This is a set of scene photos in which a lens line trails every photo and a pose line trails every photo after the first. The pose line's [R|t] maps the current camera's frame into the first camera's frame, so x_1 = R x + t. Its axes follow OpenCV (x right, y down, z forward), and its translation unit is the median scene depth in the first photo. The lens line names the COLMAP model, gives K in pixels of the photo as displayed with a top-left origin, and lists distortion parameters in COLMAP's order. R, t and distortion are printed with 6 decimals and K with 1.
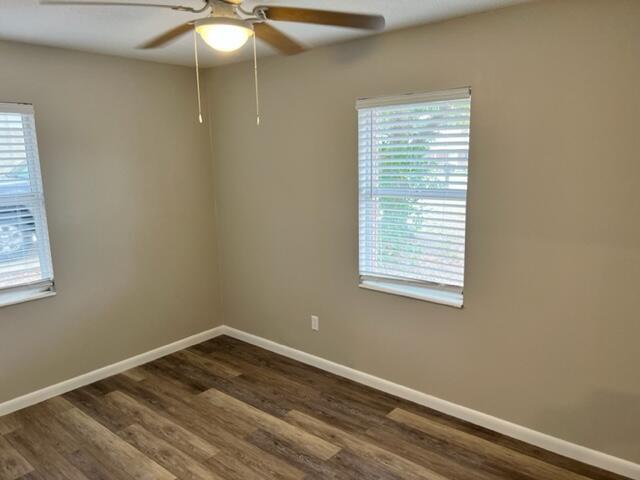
lens RADIAL K [[481.4, 0, 320.0], [0, 481.4, 240.0], [0, 0, 1]] dist [0.105642, -0.163361]
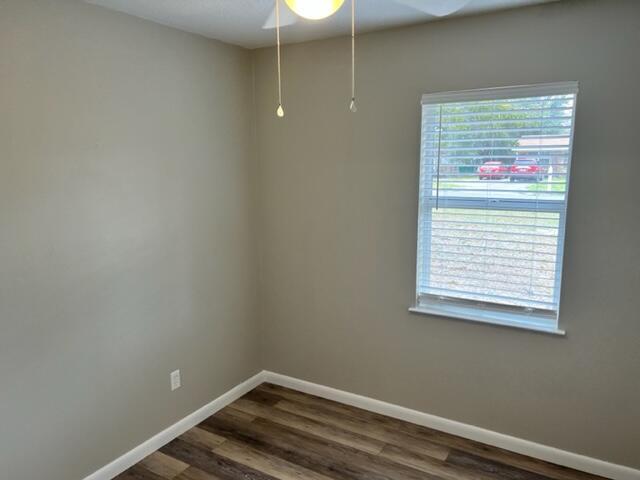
lens RADIAL K [[480.8, 0, 321.5], [0, 480.8, 244.5], [0, 0, 1]] dist [0.028404, 0.003704]
pose [[0.983444, -0.024237, 0.179586, -0.250705], [0.023592, 0.999705, 0.005730, -0.034913], [-0.179672, -0.001398, 0.983726, 0.203604]]
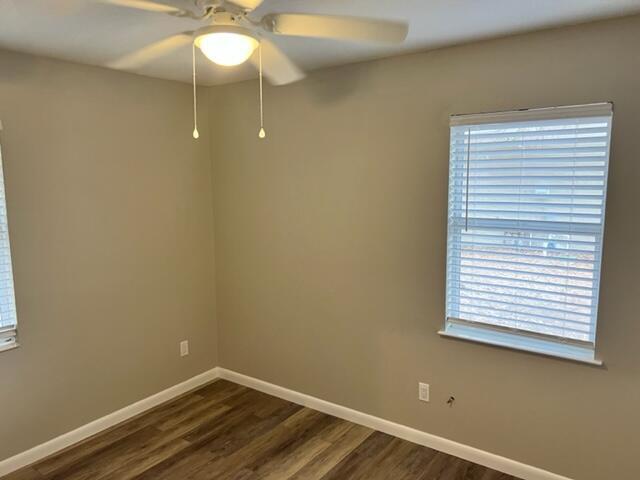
lens RADIAL K [[489.0, 0, 332.8], [0, 489.0, 236.8], [0, 0, 1]] dist [0.043328, -0.000745]
pose [[0.993387, 0.006666, 0.114619, -0.223737], [-0.000548, 0.998577, -0.053326, -0.030830], [-0.114812, 0.052911, 0.991977, 0.182367]]
